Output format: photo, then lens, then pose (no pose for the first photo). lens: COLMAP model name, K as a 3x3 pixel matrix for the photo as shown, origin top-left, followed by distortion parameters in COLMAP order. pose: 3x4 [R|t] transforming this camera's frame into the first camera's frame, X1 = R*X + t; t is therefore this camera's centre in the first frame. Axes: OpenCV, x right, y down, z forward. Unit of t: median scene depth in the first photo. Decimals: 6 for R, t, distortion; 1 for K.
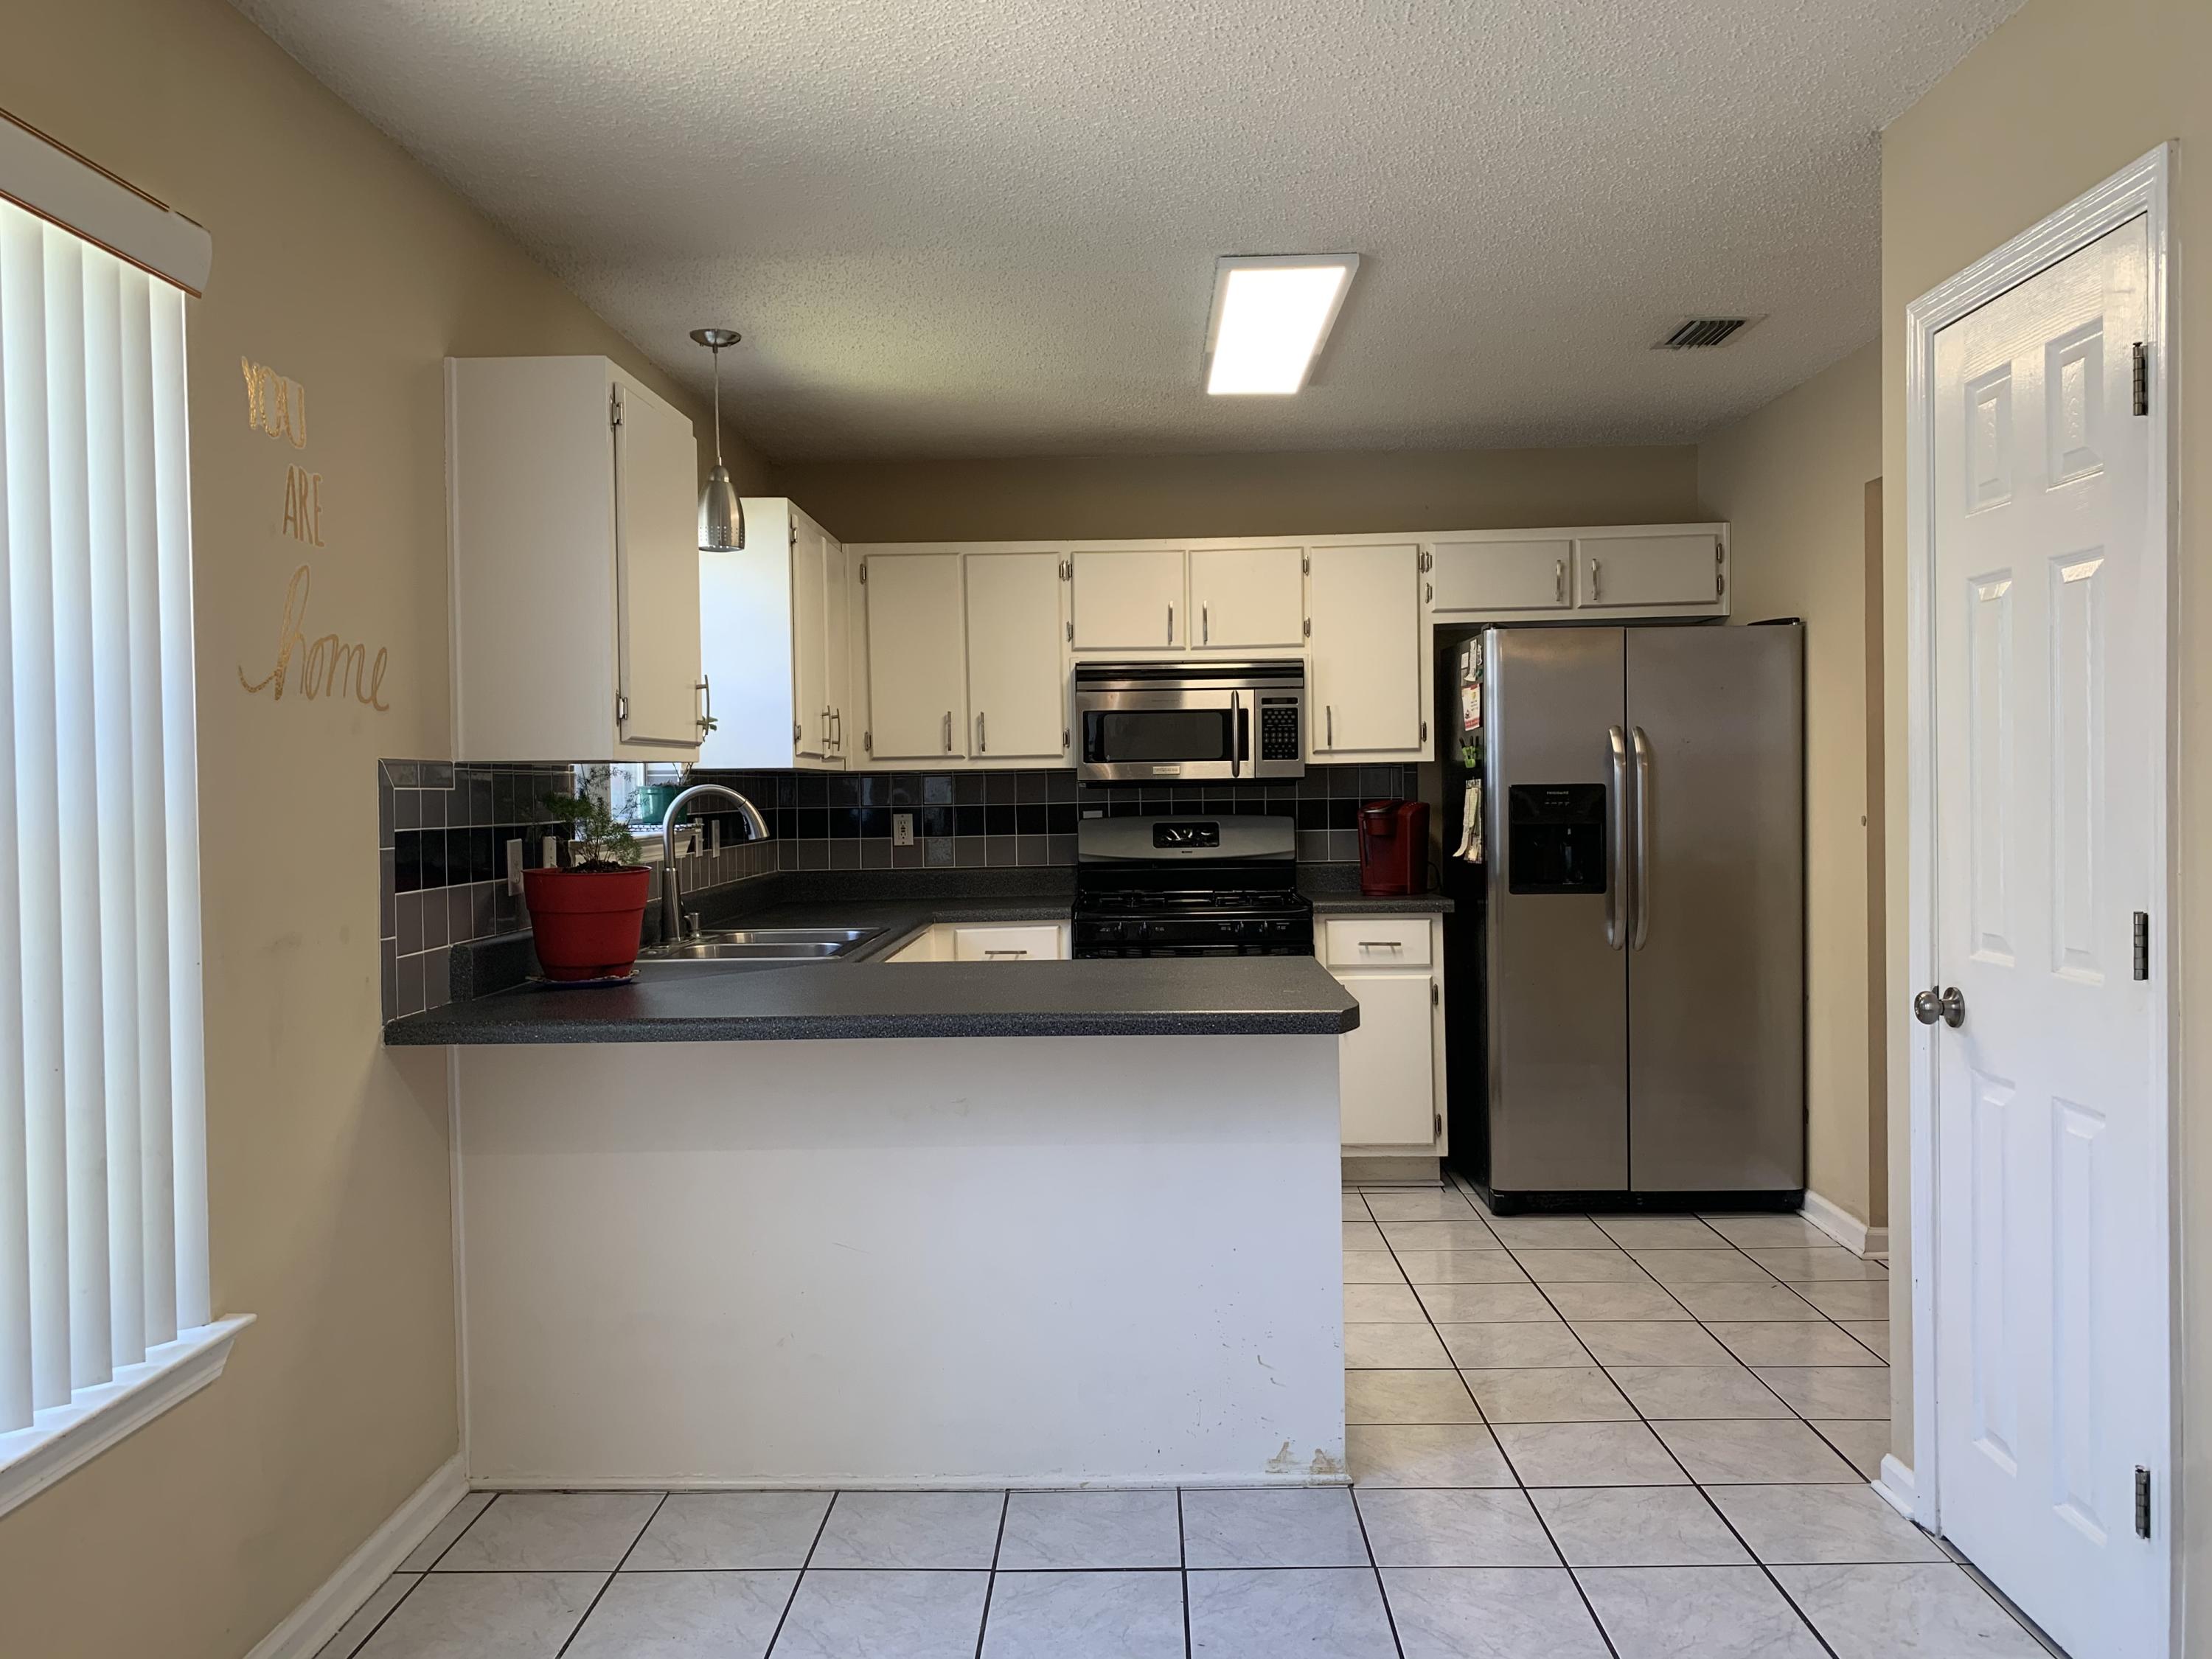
lens RADIAL K [[1698.5, 0, 1093.7], [0, 1698.5, 820.3], [0, 0, 1]] dist [0.044311, -0.038570]
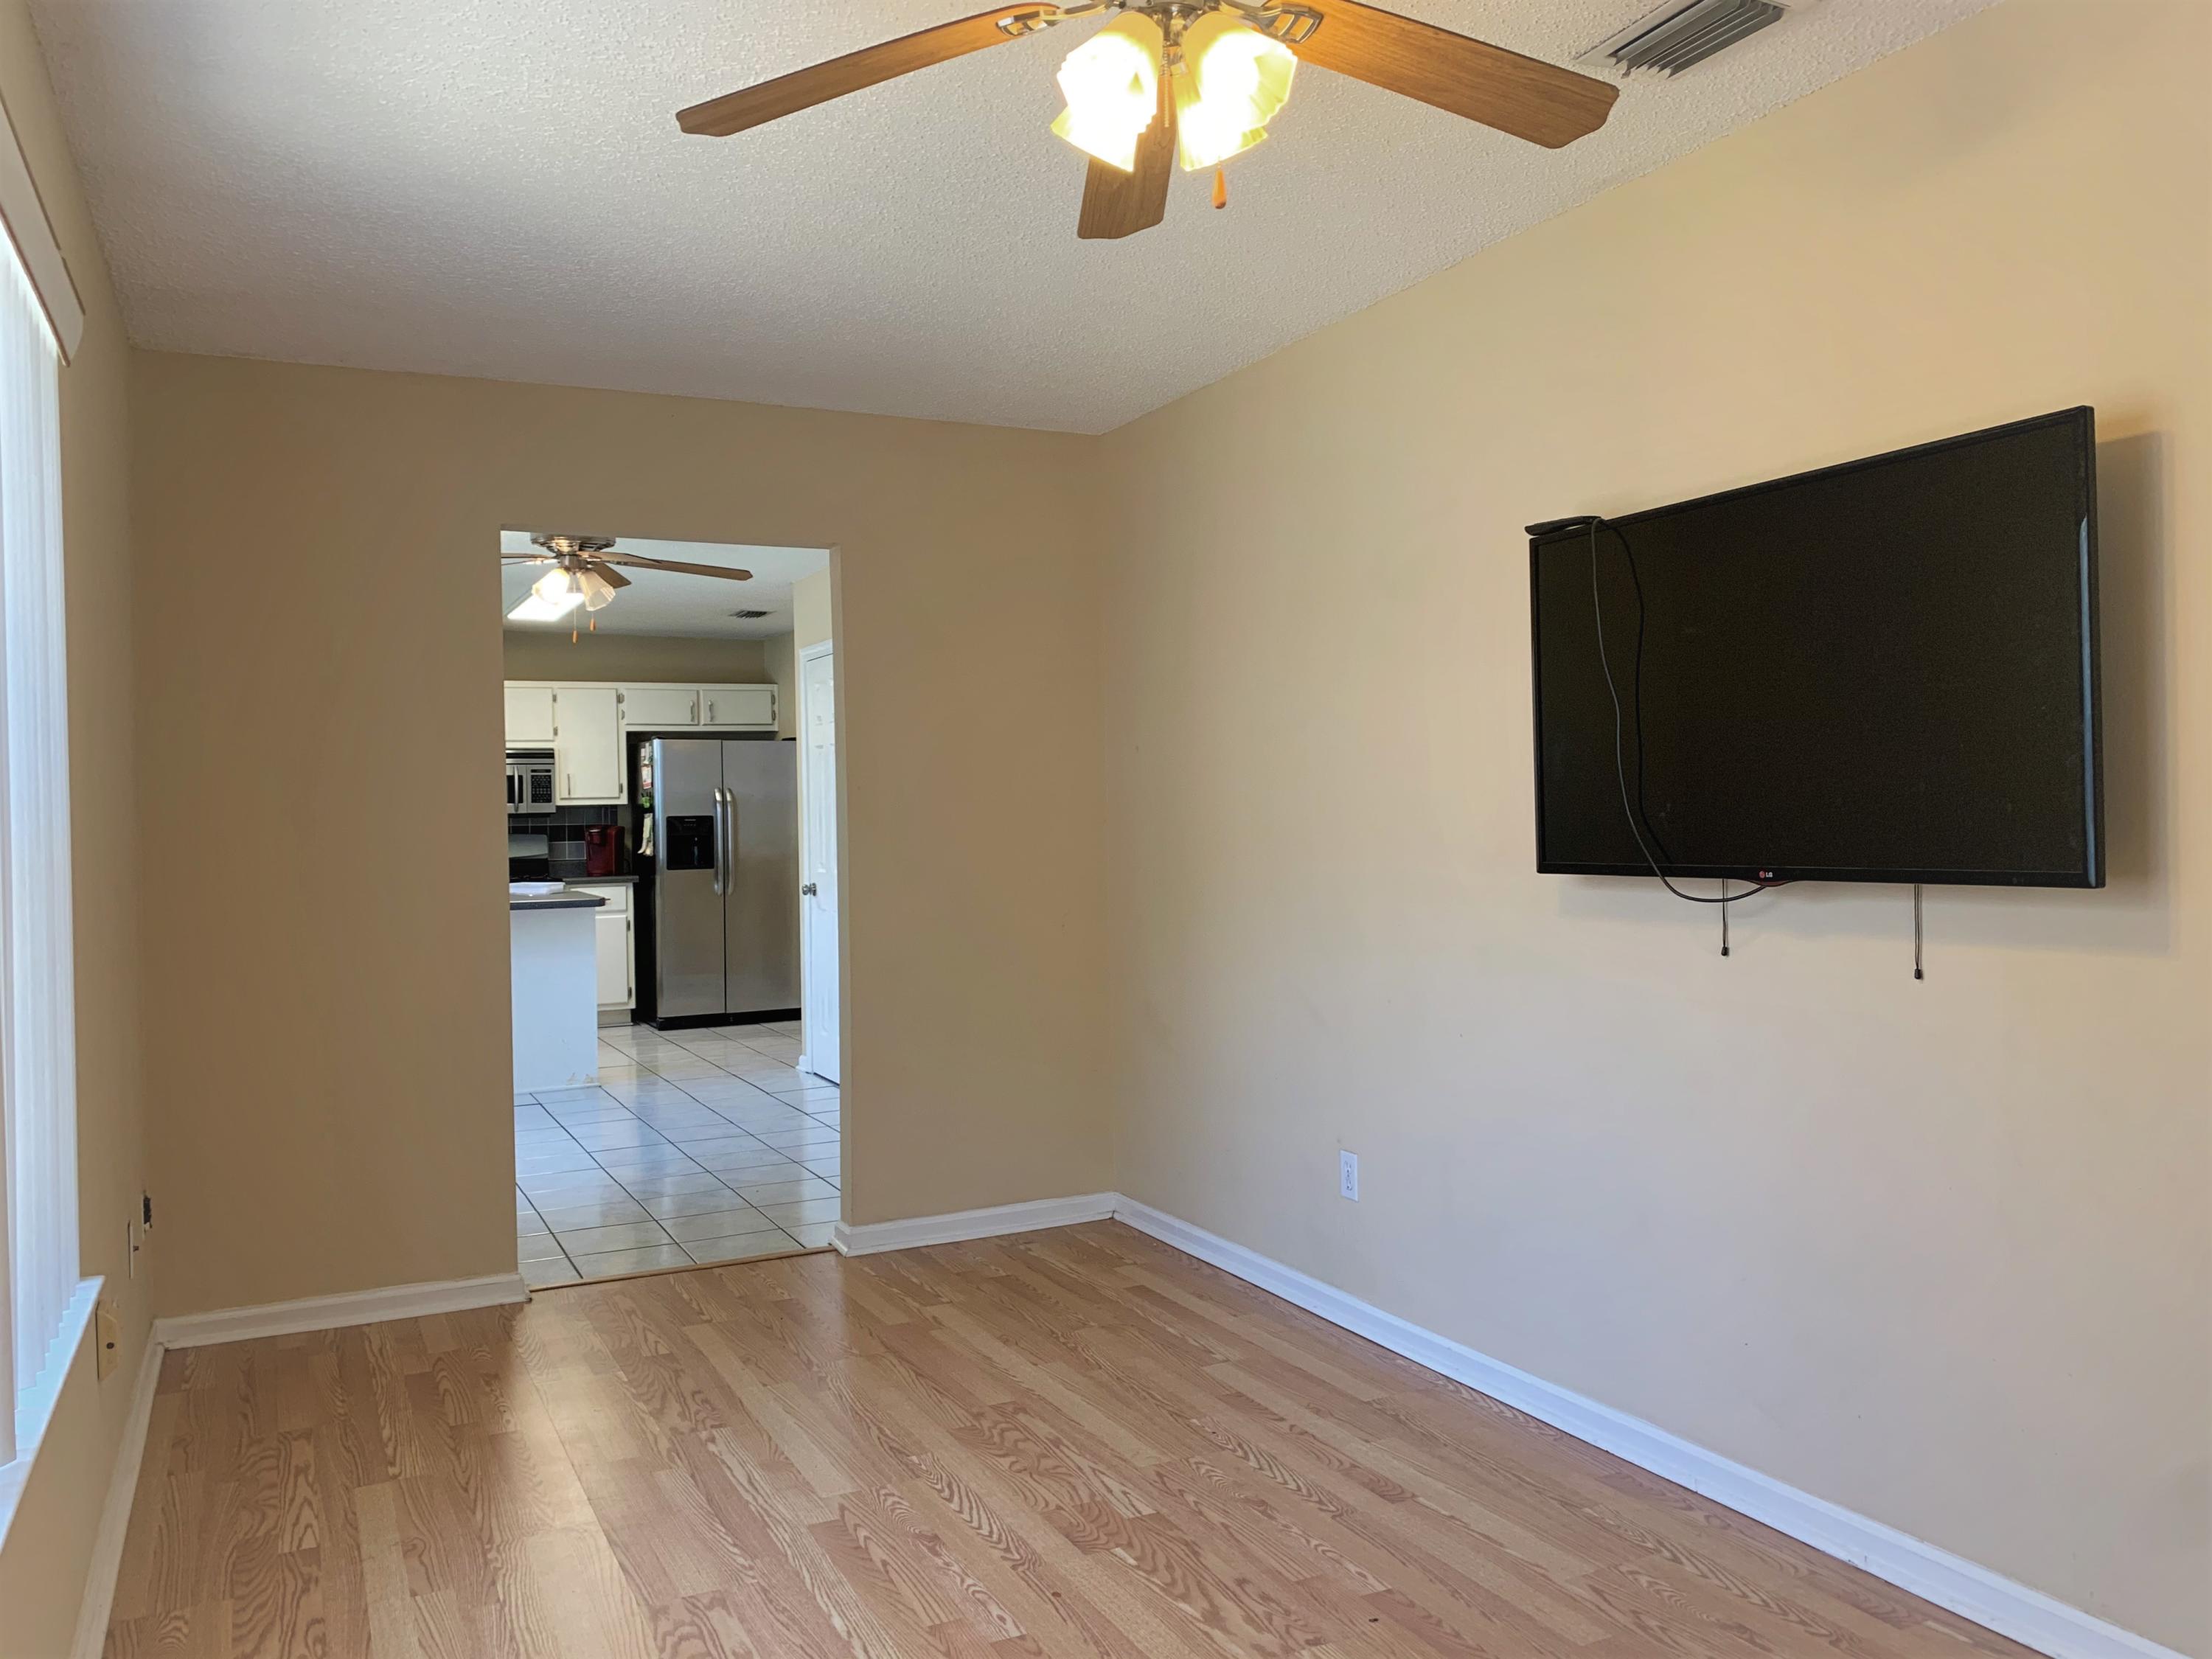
lens RADIAL K [[1698.5, 0, 1104.6], [0, 1698.5, 829.3], [0, 0, 1]] dist [0.044311, -0.038570]
pose [[0.884505, -0.002058, 0.466526, -0.215786], [0.011109, 0.999800, -0.016653, 0.030884], [-0.466398, 0.019912, 0.884351, -0.930216]]
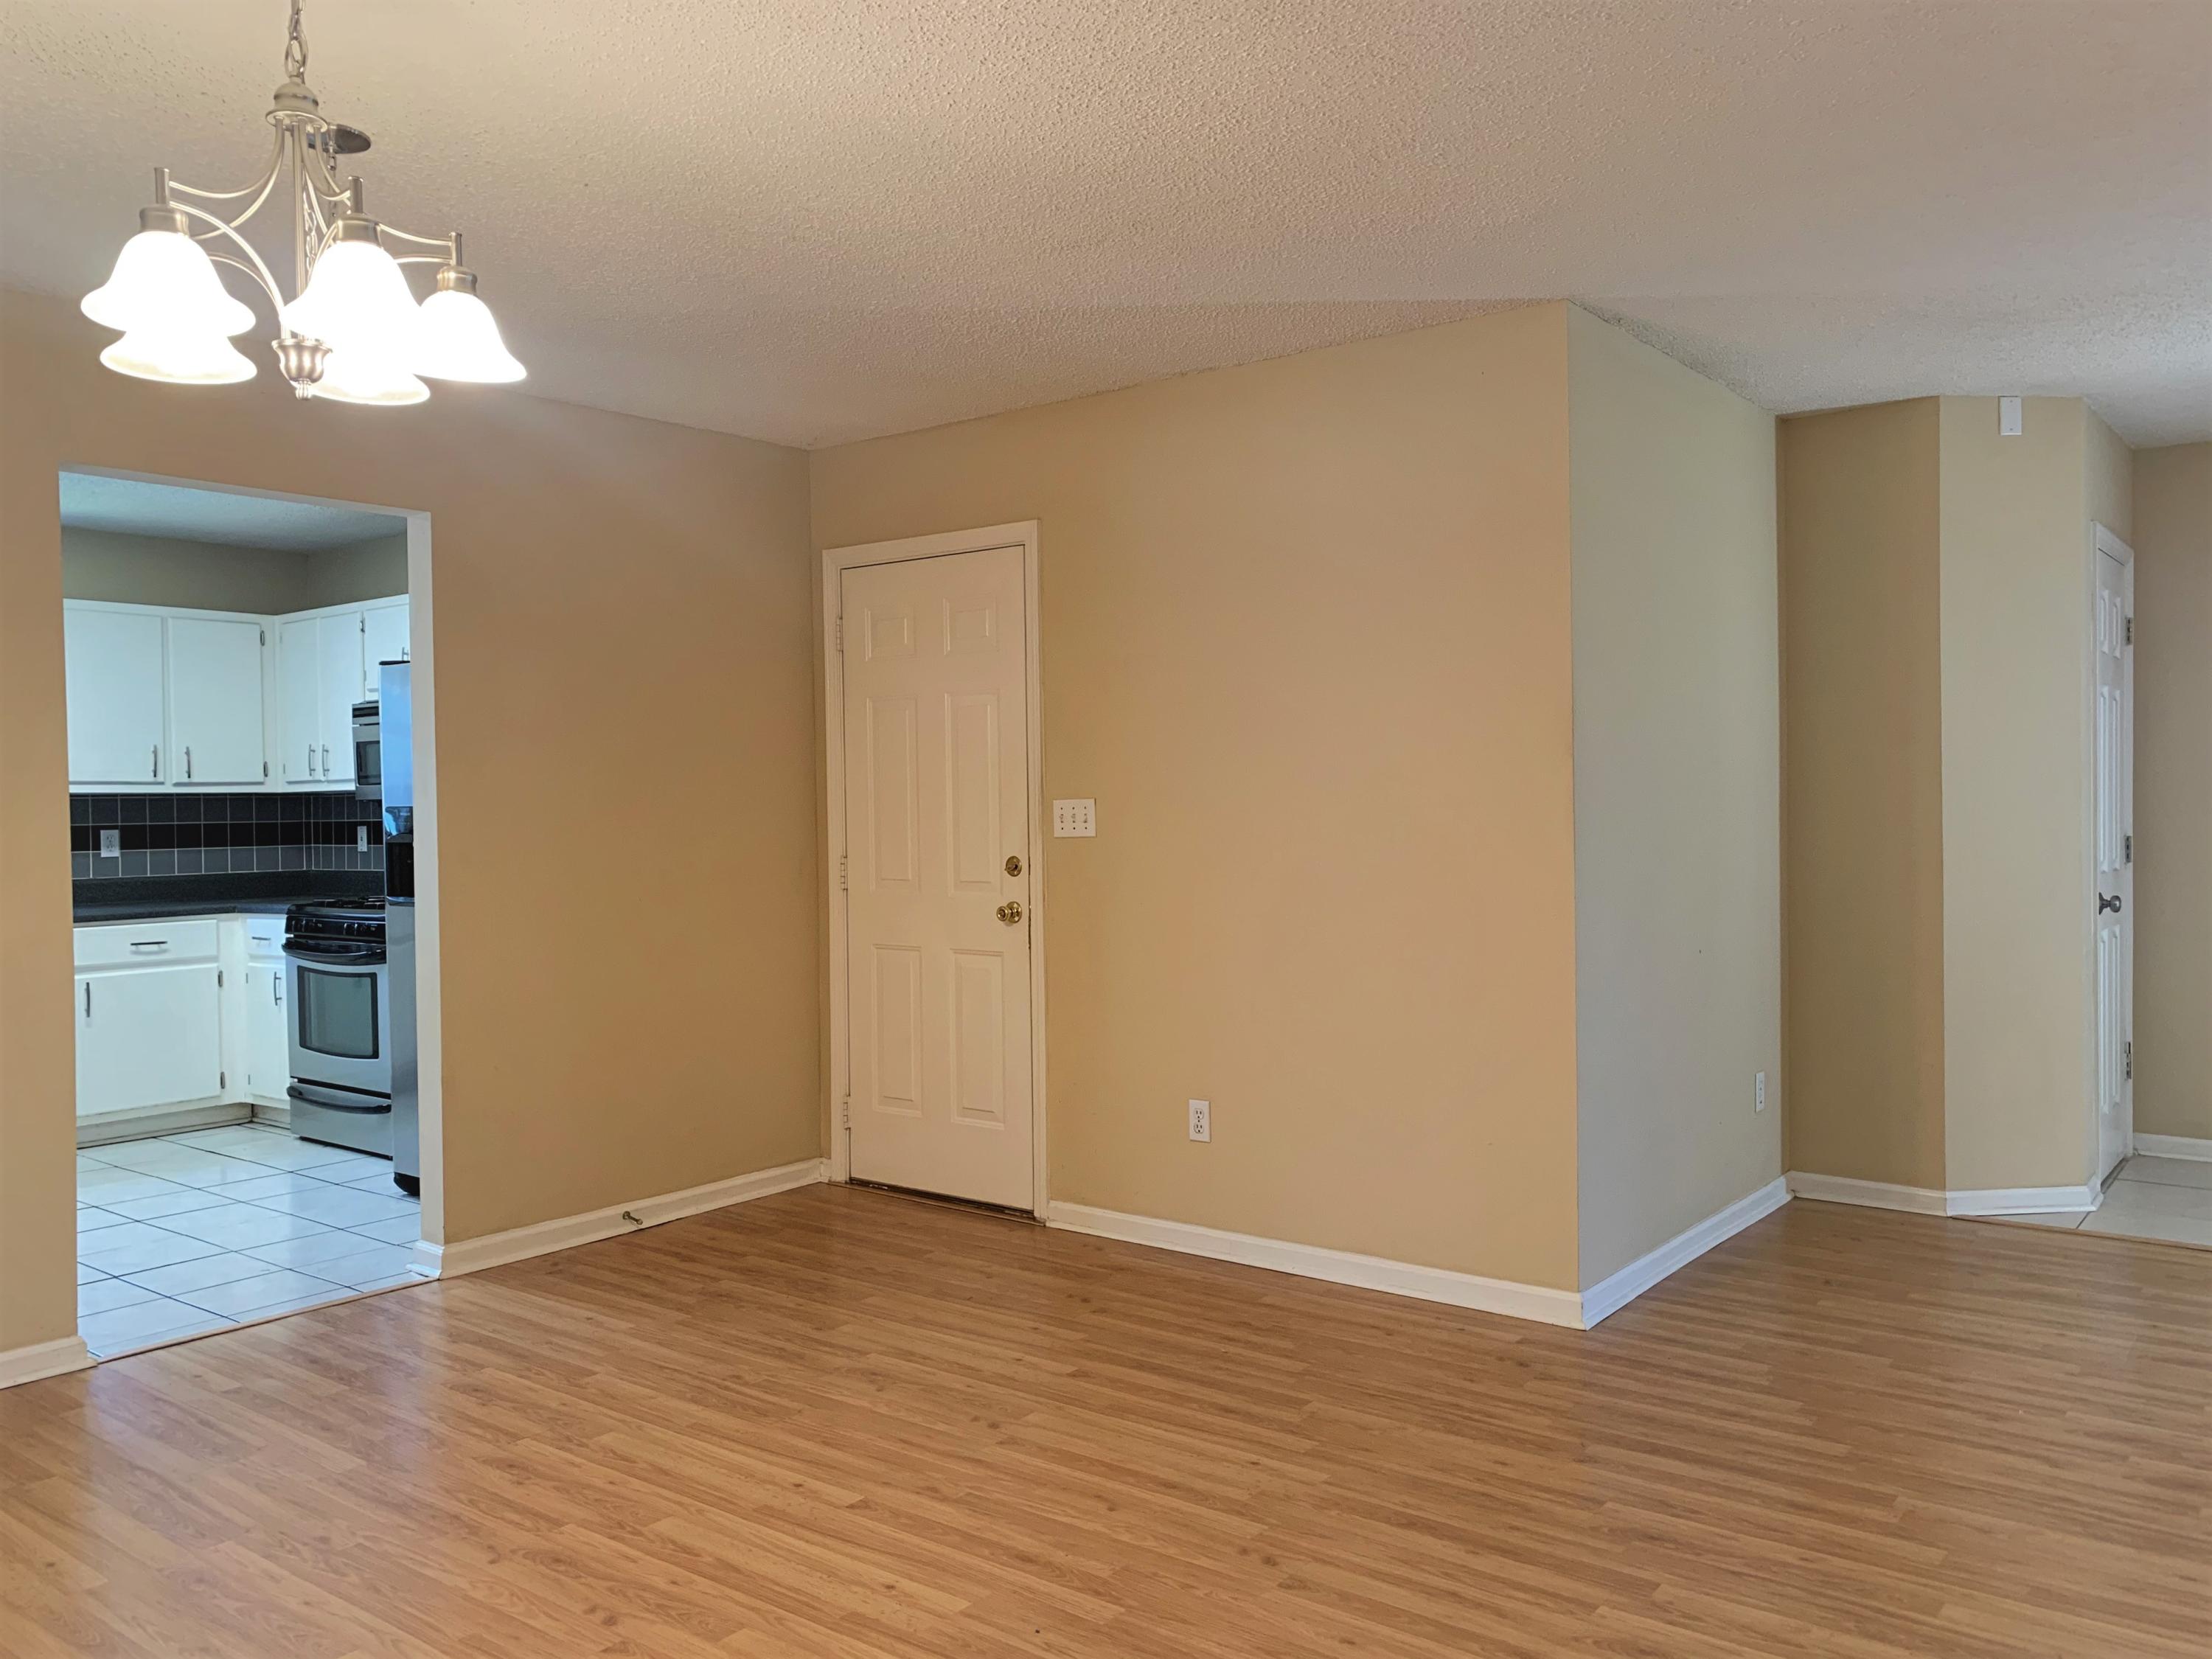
lens RADIAL K [[1698.5, 0, 1093.6], [0, 1698.5, 820.1], [0, 0, 1]] dist [0.044311, -0.038570]
pose [[0.803720, 0.015872, -0.594796, 1.371461], [-0.013945, 0.999872, 0.007837, -0.032671], [0.594844, 0.001995, 0.803839, 0.413414]]
